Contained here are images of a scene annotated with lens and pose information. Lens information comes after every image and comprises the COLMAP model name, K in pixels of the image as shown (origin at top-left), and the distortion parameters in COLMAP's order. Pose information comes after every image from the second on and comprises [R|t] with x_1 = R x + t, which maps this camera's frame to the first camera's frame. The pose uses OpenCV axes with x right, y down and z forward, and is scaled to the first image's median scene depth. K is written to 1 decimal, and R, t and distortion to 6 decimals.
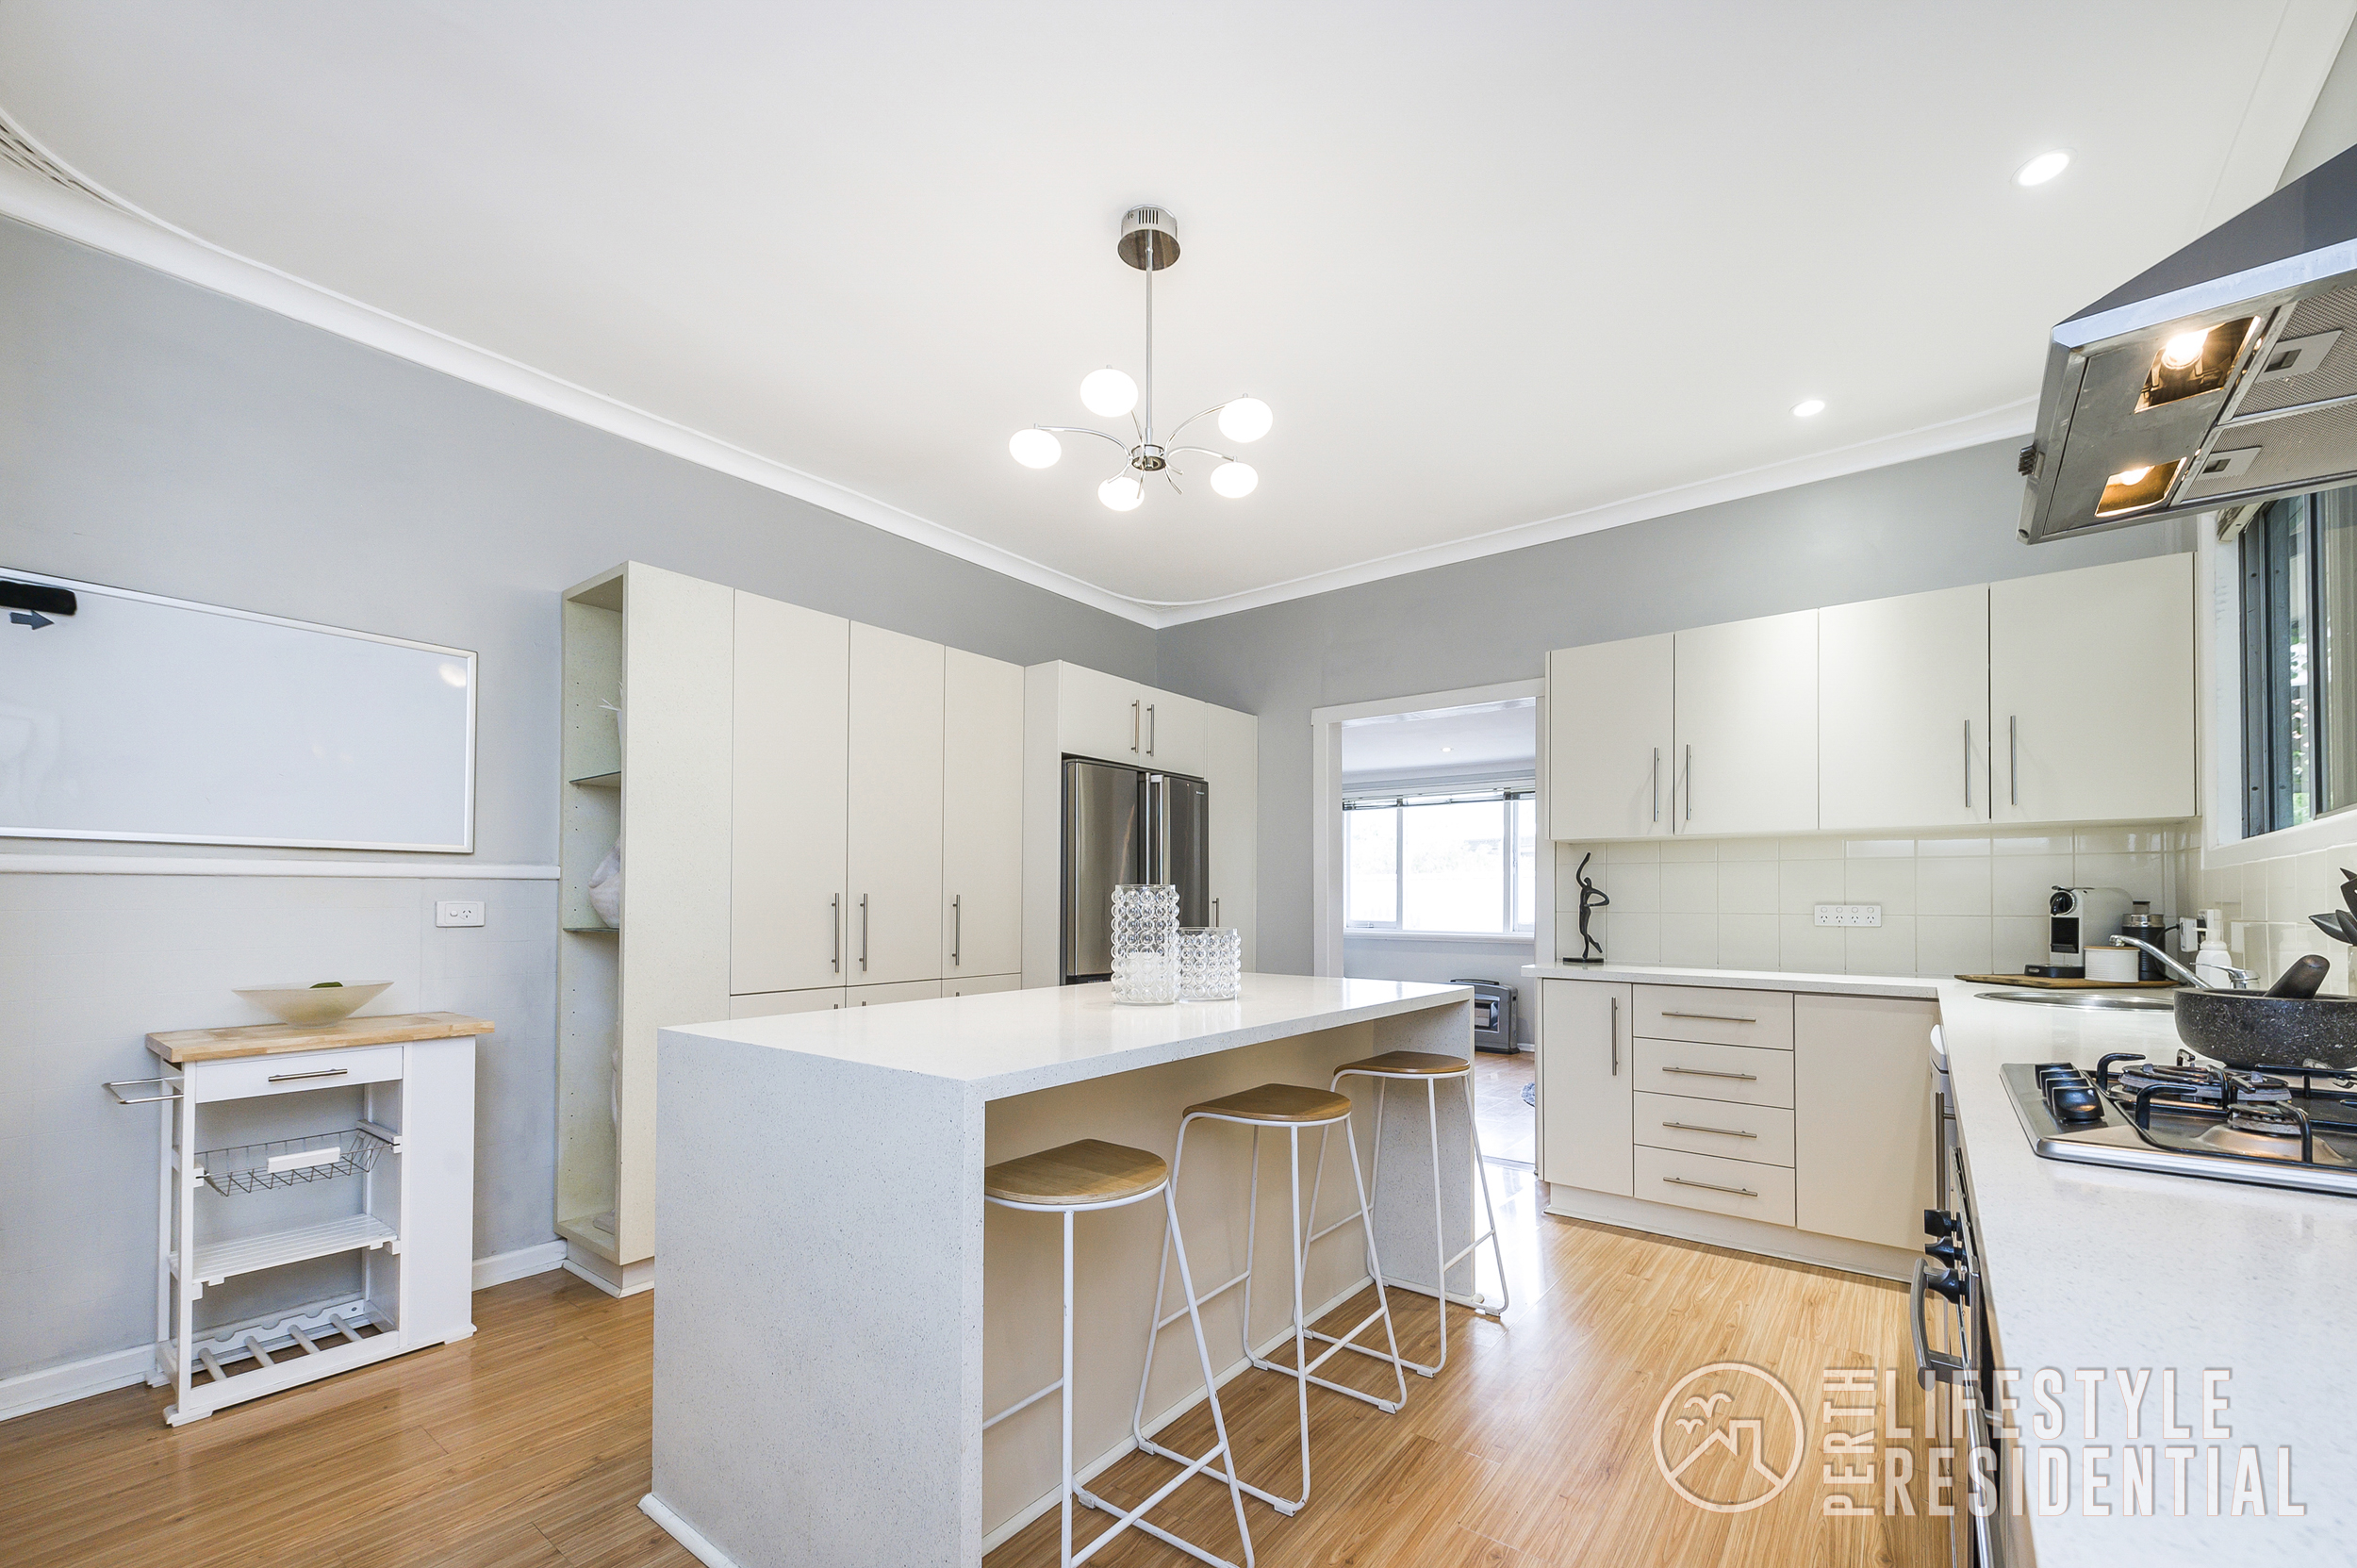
lens RADIAL K [[937.1, 0, 1187.8], [0, 937.1, 892.2], [0, 0, 1]] dist [0.007898, -0.002956]
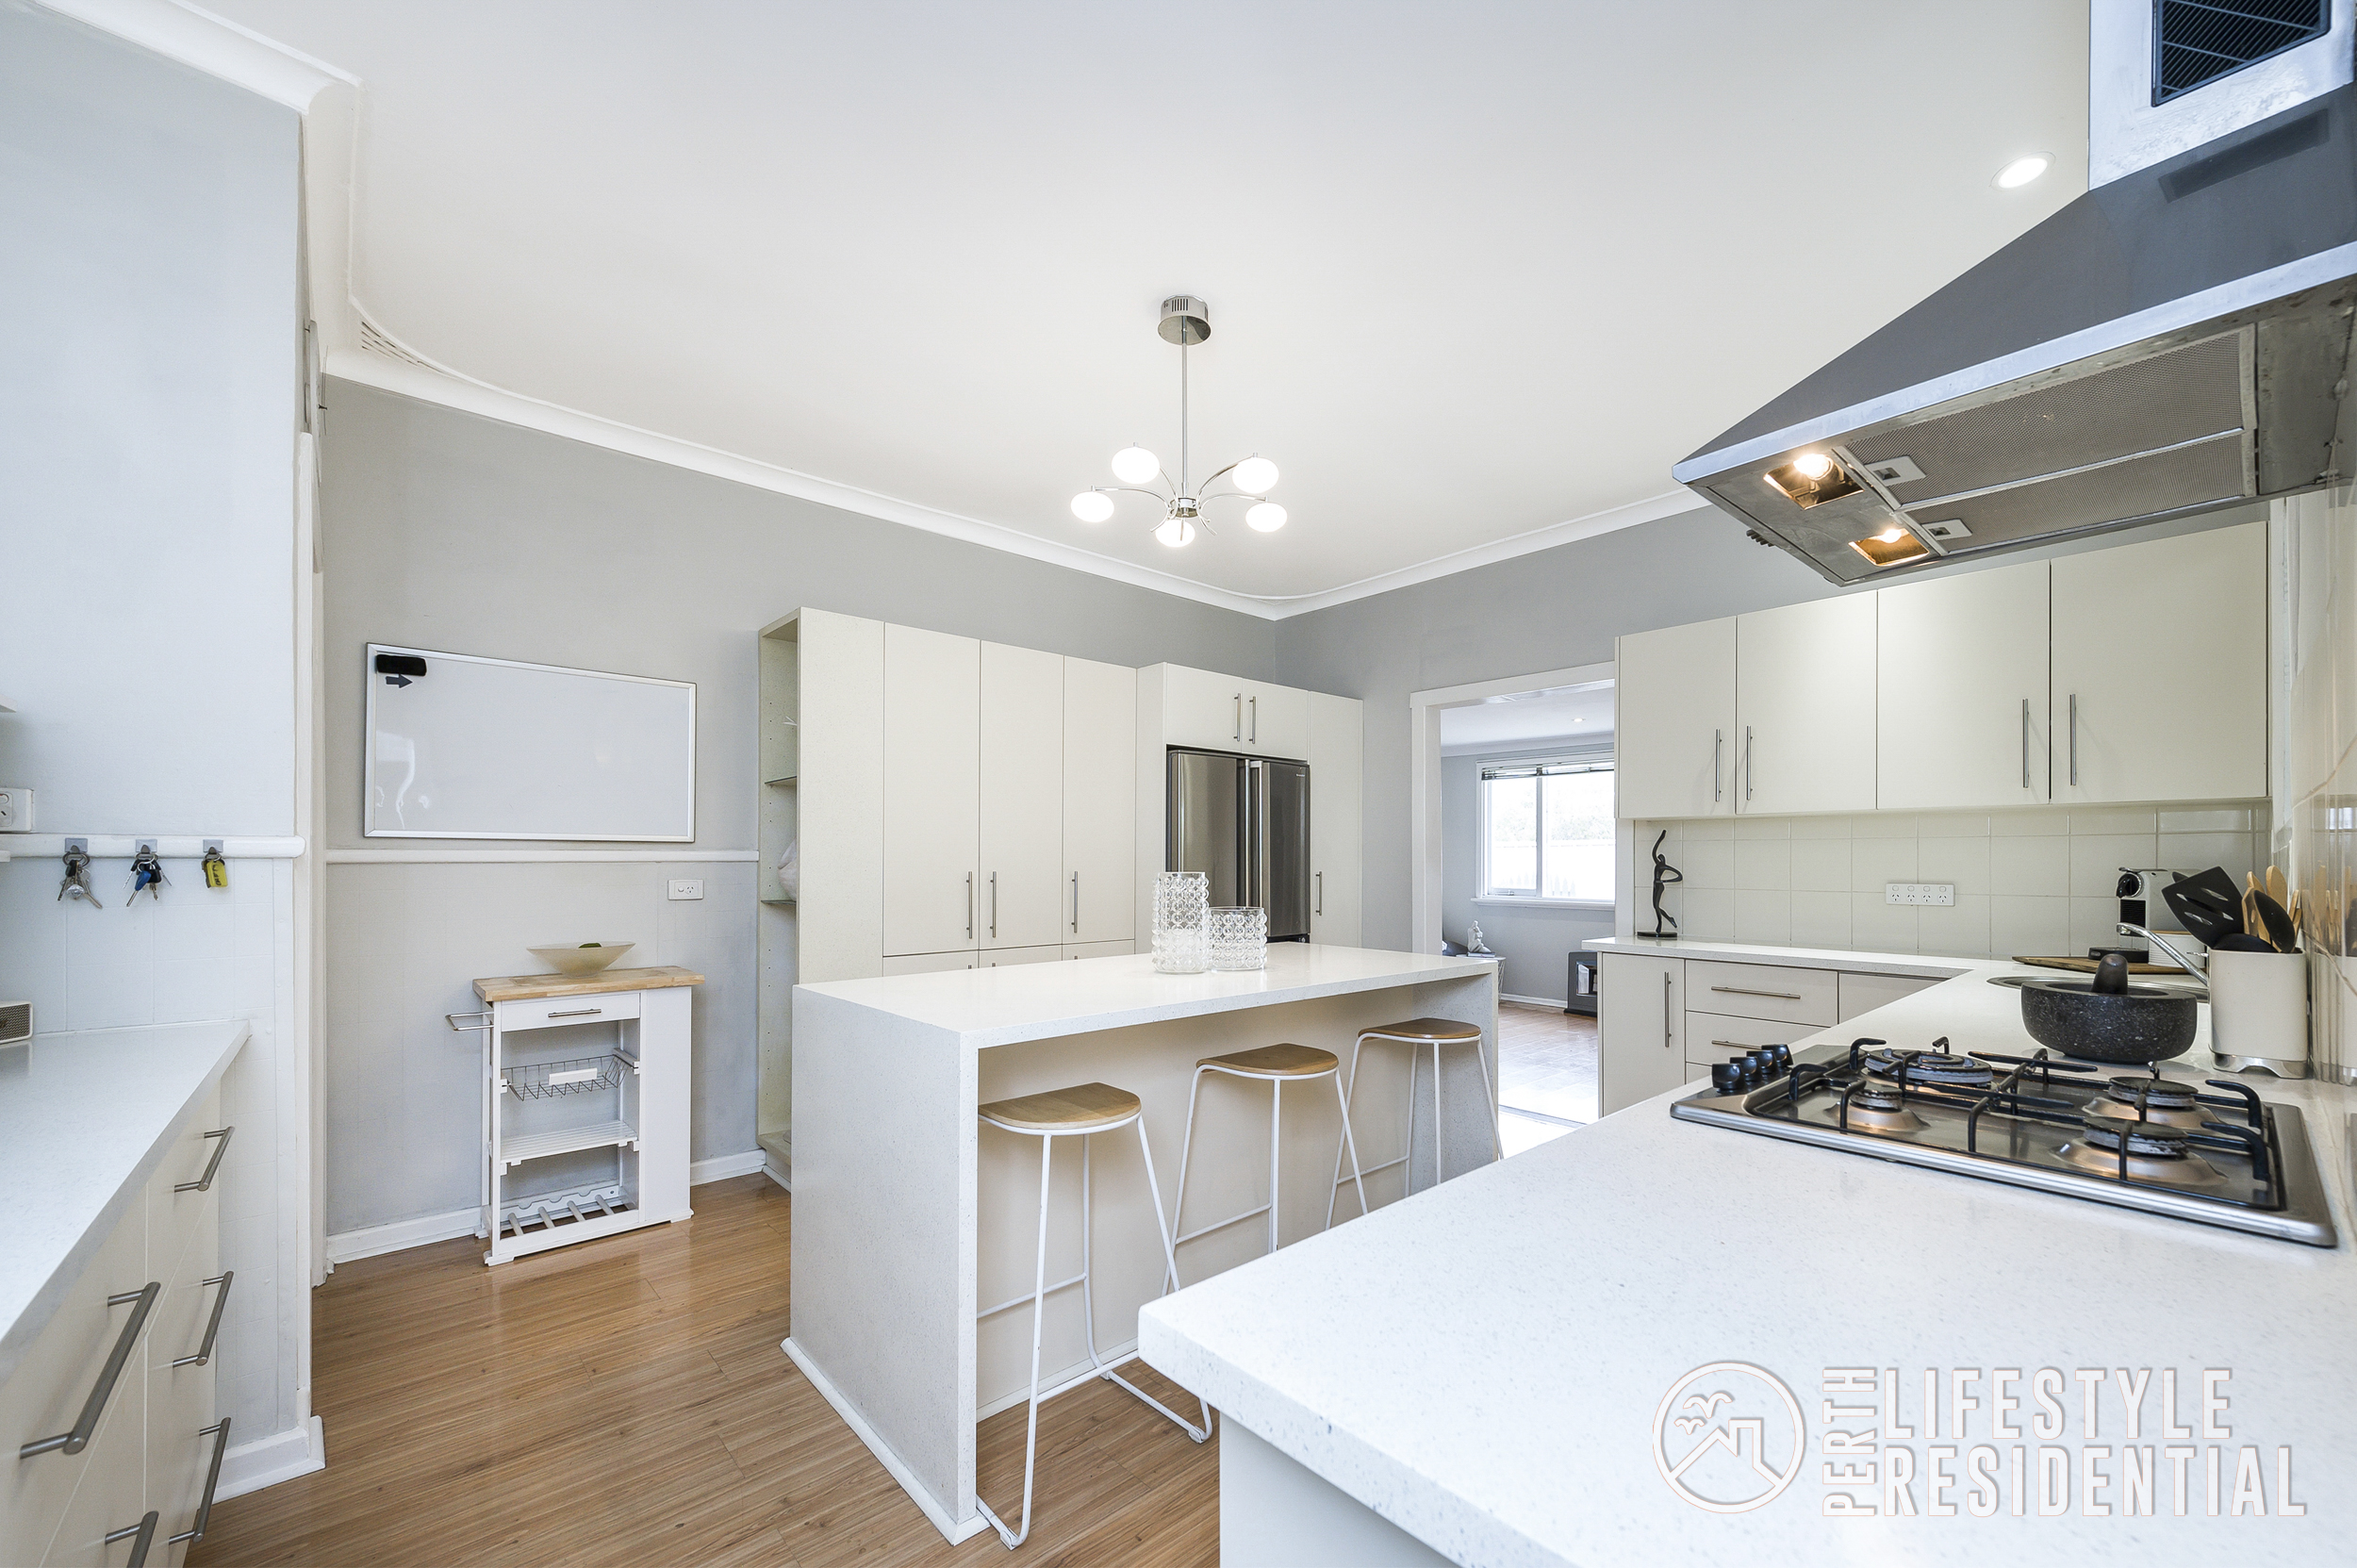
lens RADIAL K [[937.1, 0, 1234.3], [0, 937.1, 856.4], [0, 0, 1]] dist [0.007898, -0.002956]
pose [[0.984129, -0.002630, -0.177434, 0.213316], [0.003866, 0.999971, 0.006621, -0.031915], [0.177411, -0.007202, 0.984110, -0.138880]]
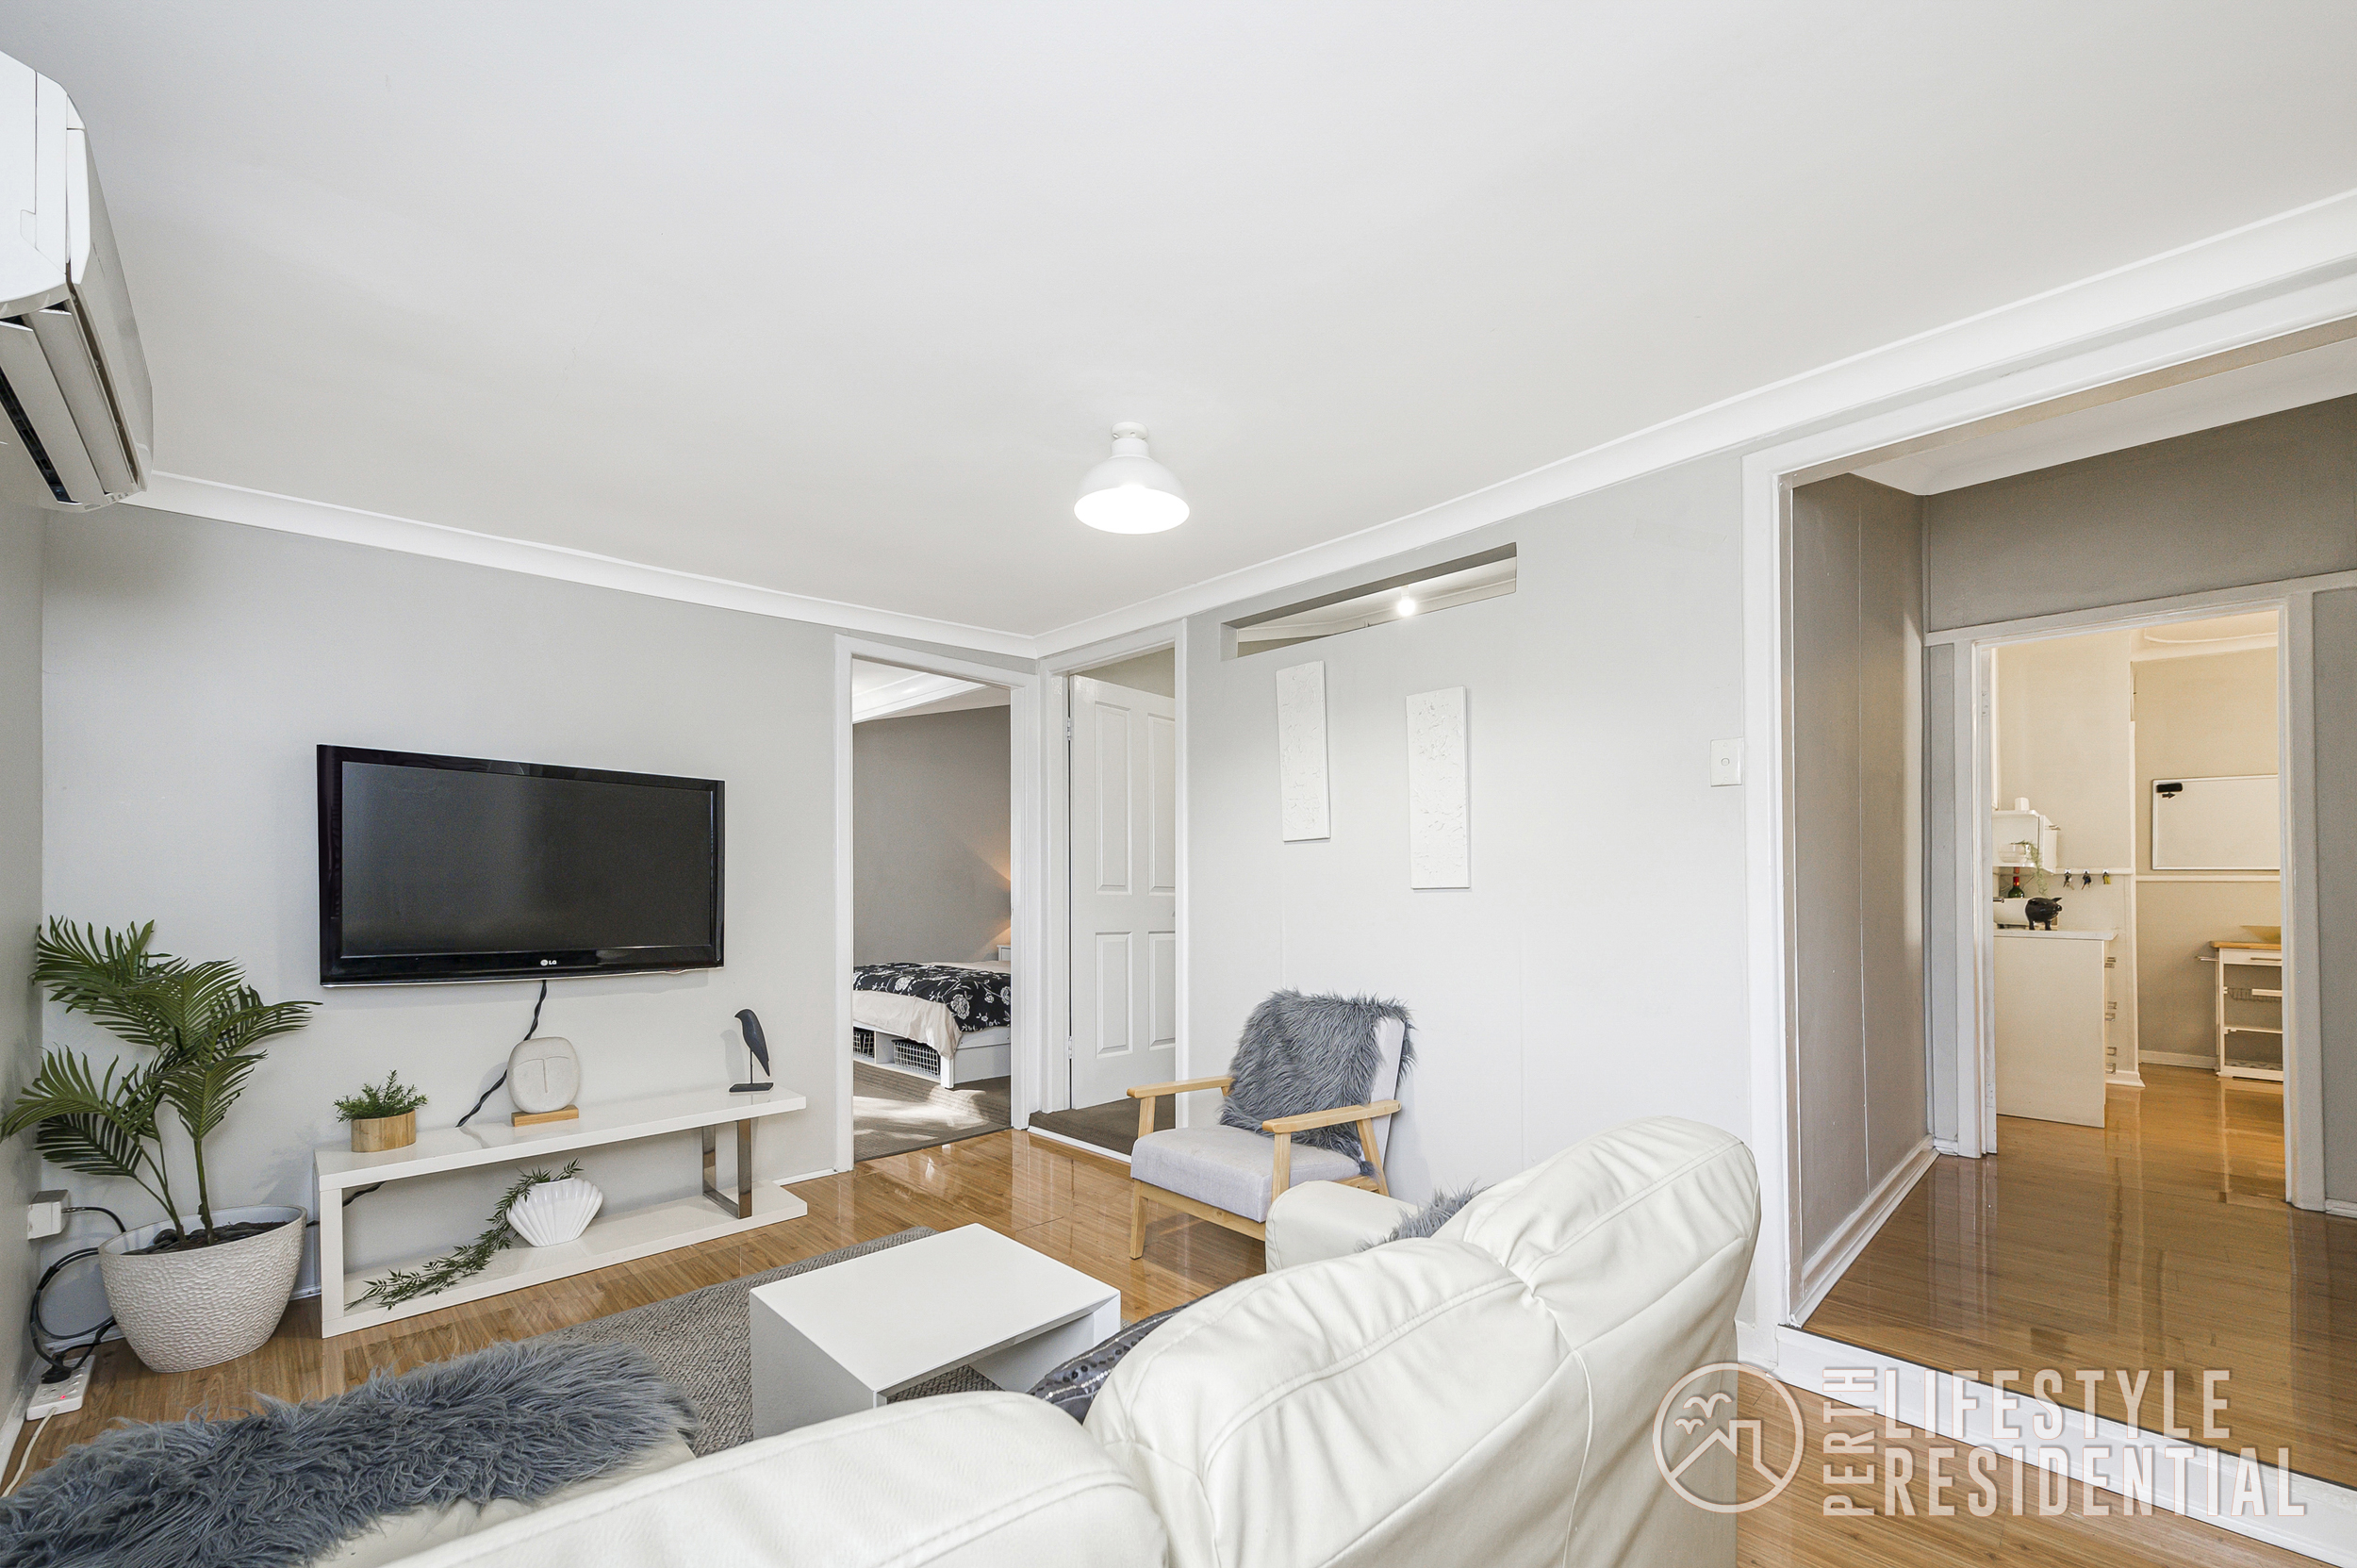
lens RADIAL K [[937.1, 0, 1174.6], [0, 937.1, 878.5], [0, 0, 1]] dist [0.007898, -0.002956]
pose [[-0.157586, -0.016363, -0.987370, 1.955387], [0.001360, 0.999858, -0.016787, 0.012373], [0.987504, -0.003988, -0.157541, -1.449741]]
